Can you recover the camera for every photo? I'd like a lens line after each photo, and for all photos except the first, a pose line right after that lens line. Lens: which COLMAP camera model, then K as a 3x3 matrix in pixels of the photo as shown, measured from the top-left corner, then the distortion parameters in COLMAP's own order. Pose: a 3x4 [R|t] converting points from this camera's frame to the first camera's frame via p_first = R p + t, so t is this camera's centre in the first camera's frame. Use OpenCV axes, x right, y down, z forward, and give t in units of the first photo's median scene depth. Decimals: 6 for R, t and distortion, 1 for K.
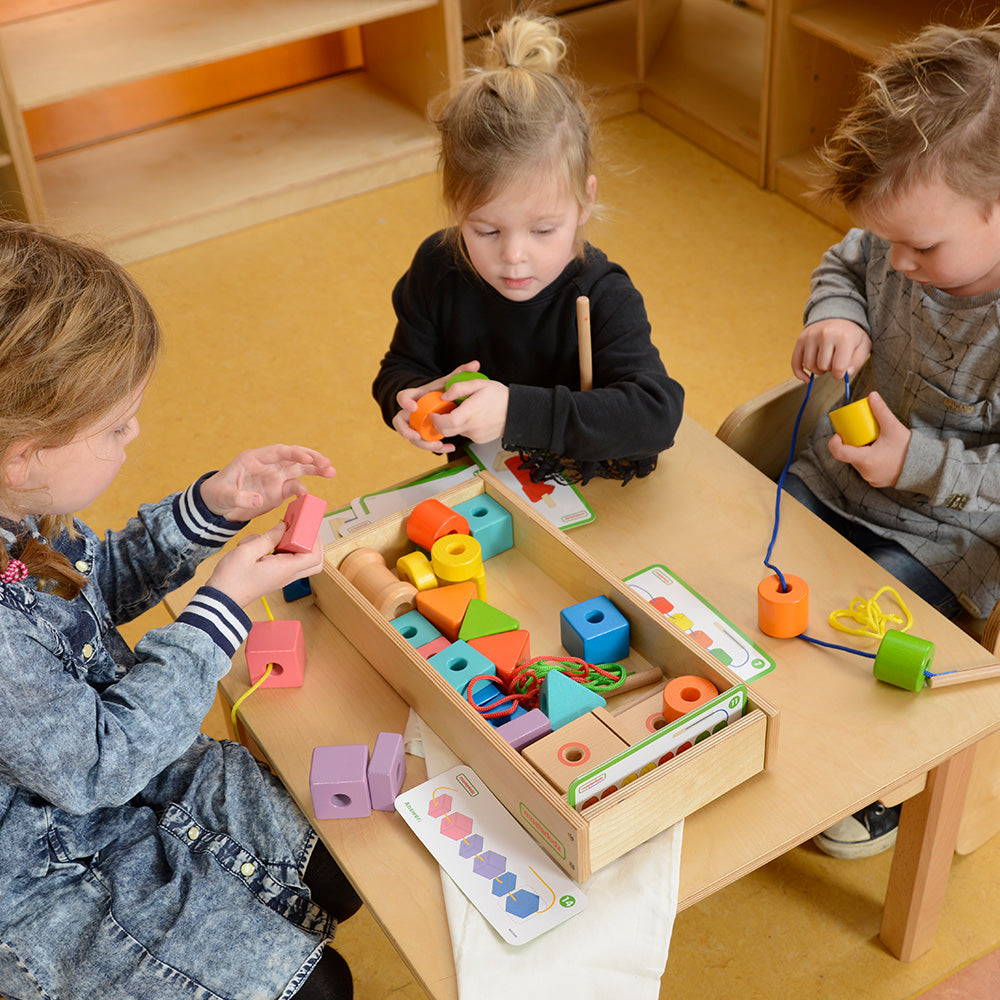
lens RADIAL K [[1549.8, 0, 500.0], [0, 1549.8, 500.0], [0, 0, 1]] dist [-0.182254, 0.522776]
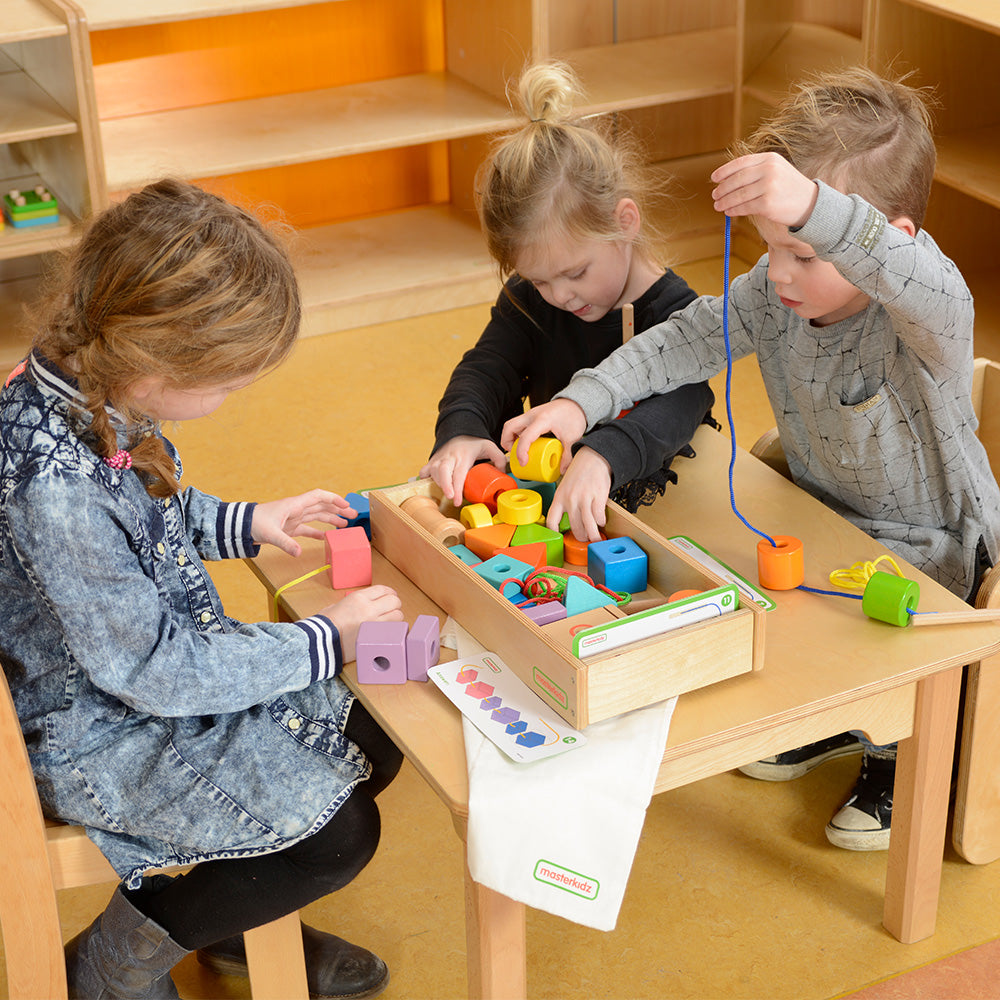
lens RADIAL K [[1986.1, 0, 510.5], [0, 1986.1, 507.3], [0, 0, 1]] dist [-0.023009, 0.414161]
pose [[0.996940, 0.060409, -0.049607, 0.057545], [-0.068719, 0.979779, -0.187914, 0.340223], [0.037252, 0.190748, 0.980932, -0.459751]]
